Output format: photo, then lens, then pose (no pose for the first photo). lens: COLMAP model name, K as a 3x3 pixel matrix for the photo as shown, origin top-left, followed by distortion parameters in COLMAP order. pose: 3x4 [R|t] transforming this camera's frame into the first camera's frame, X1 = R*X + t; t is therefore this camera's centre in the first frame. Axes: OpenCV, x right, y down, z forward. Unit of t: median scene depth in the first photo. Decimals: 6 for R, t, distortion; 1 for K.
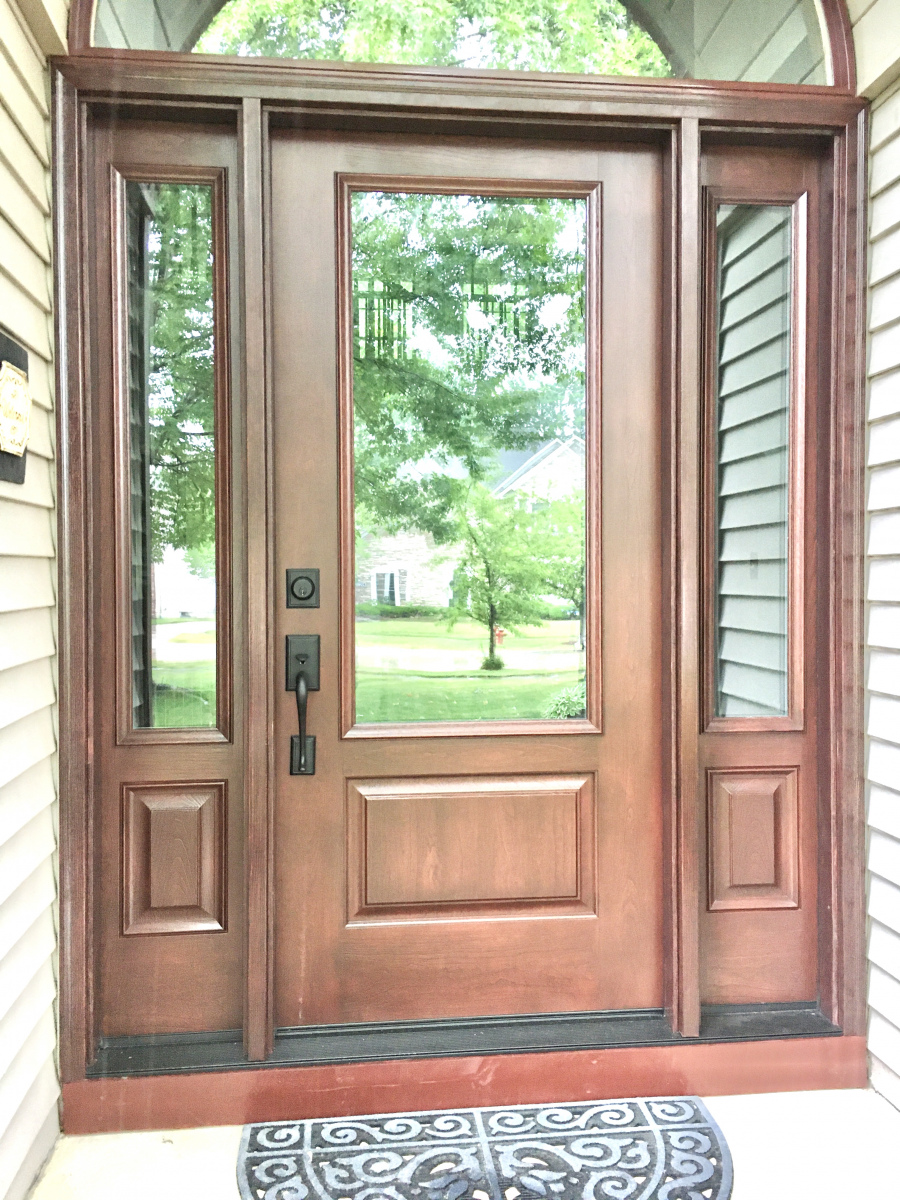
lens RADIAL K [[1021.4, 0, 450.9], [0, 1021.4, 597.5], [0, 0, 1]] dist [0.053129, -0.036955]
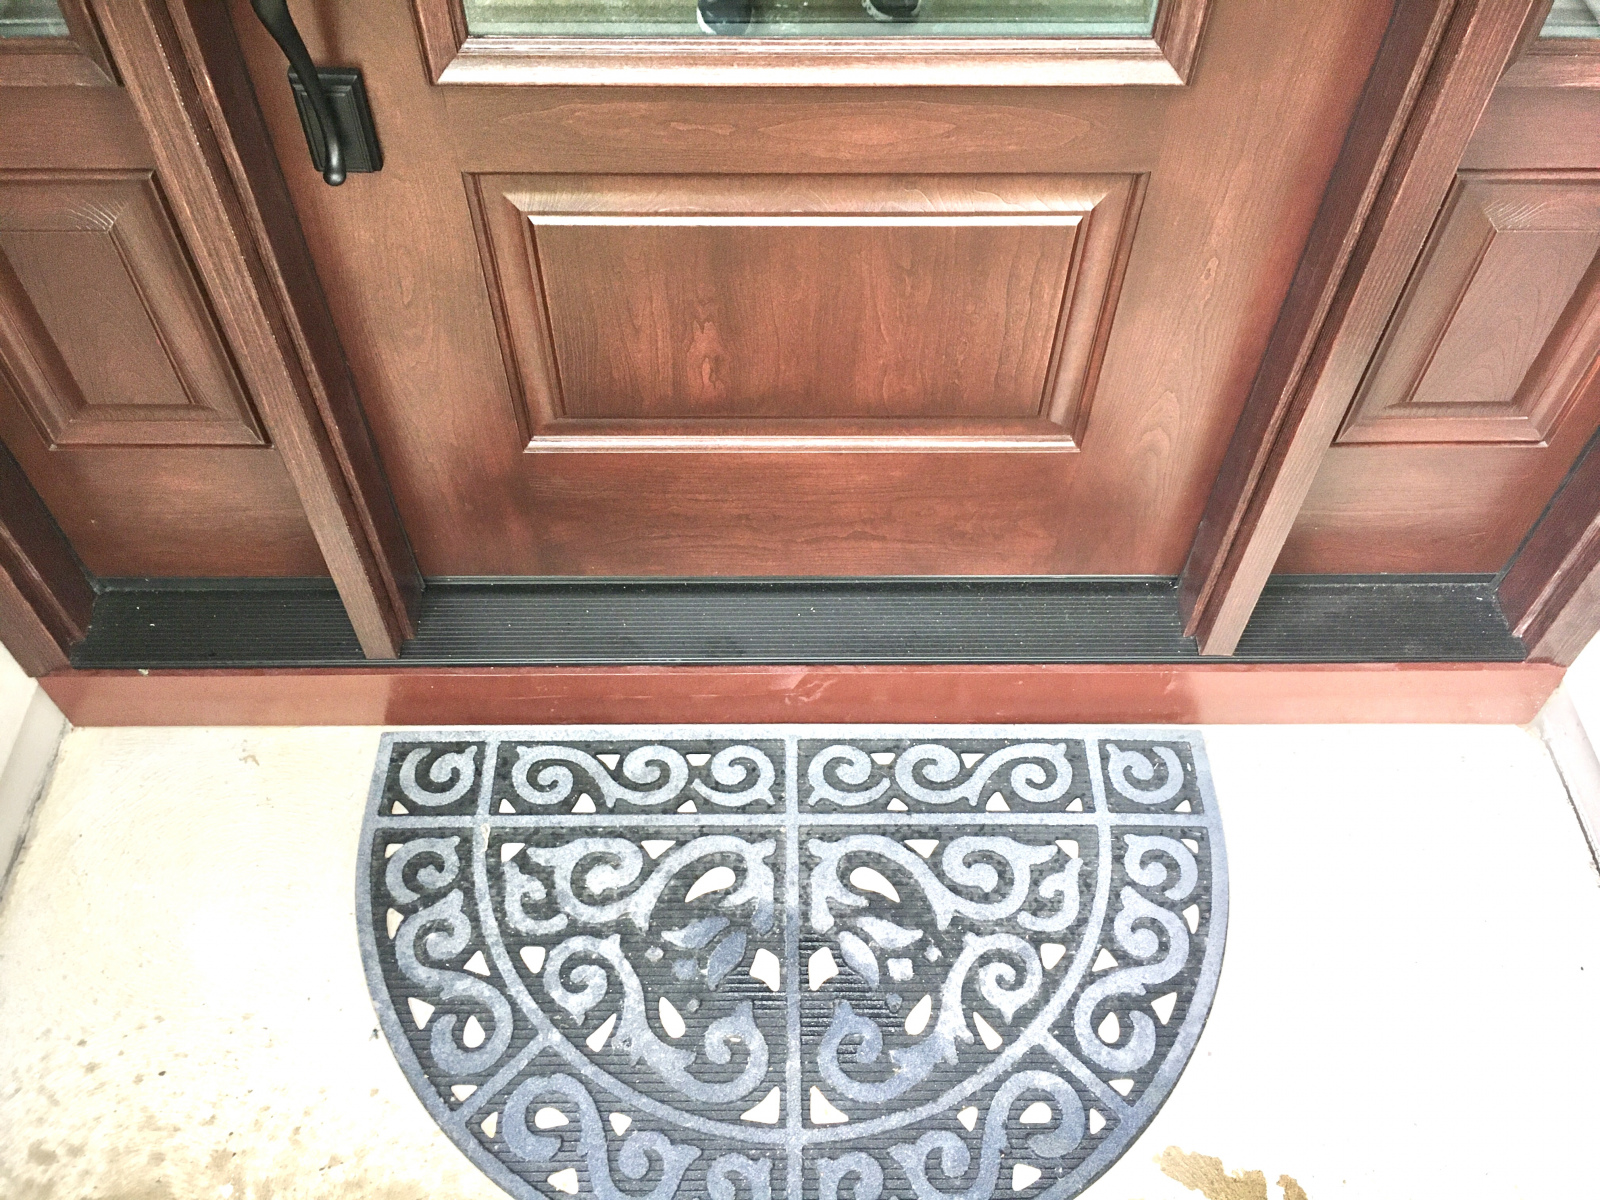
lens RADIAL K [[1361.9, 0, 791.9], [0, 1361.9, 593.9], [0, 0, 1]] dist [0.053129, -0.036955]
pose [[0.995410, 0.081331, -0.050439, 0.059911], [-0.011343, 0.623593, 0.781667, -0.137337], [0.095027, -0.777507, 0.621653, 0.641607]]
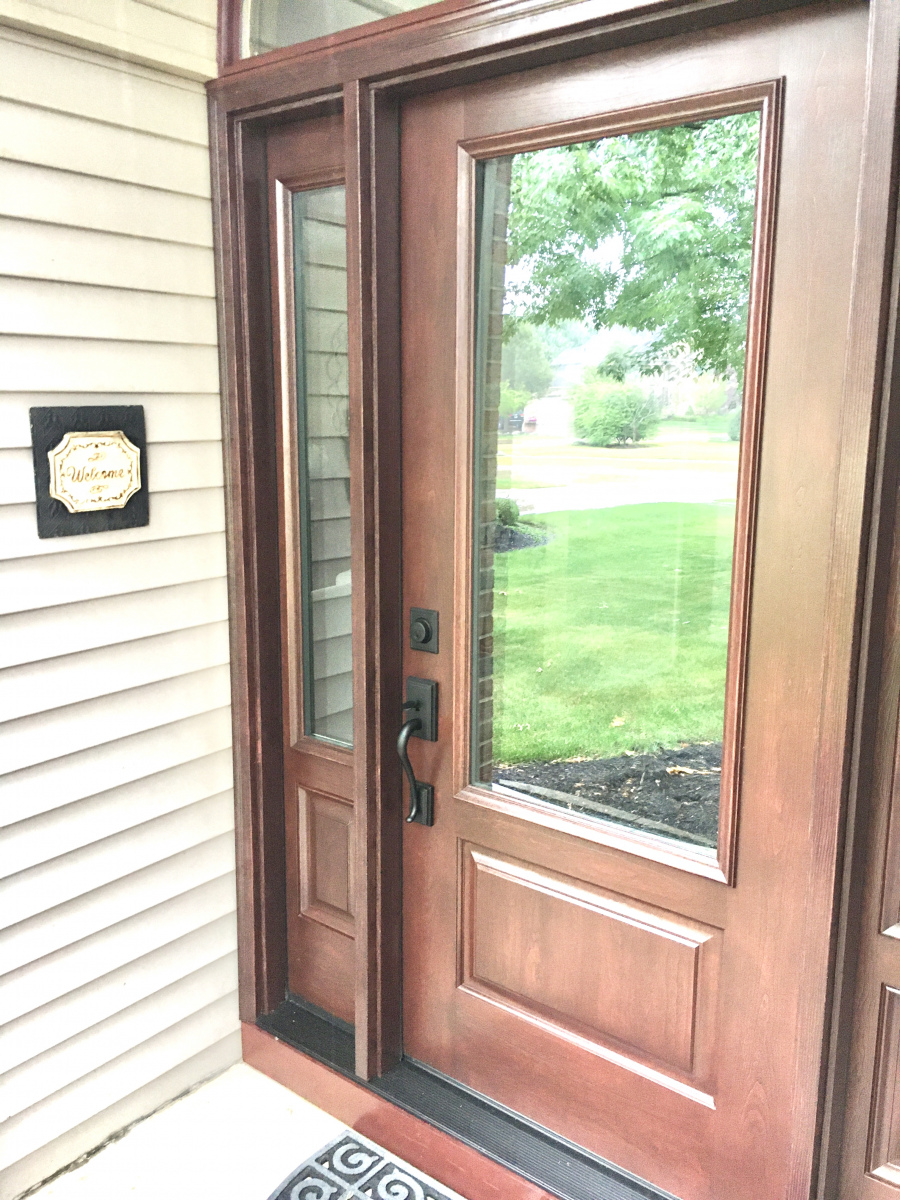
lens RADIAL K [[1021.4, 0, 442.0], [0, 1021.4, 598.8], [0, 0, 1]] dist [0.053129, -0.036955]
pose [[0.709673, 0.142916, -0.689884, 0.542312], [-0.022494, 0.983306, 0.180562, -0.222244], [0.704172, -0.112622, 0.701041, 0.411999]]
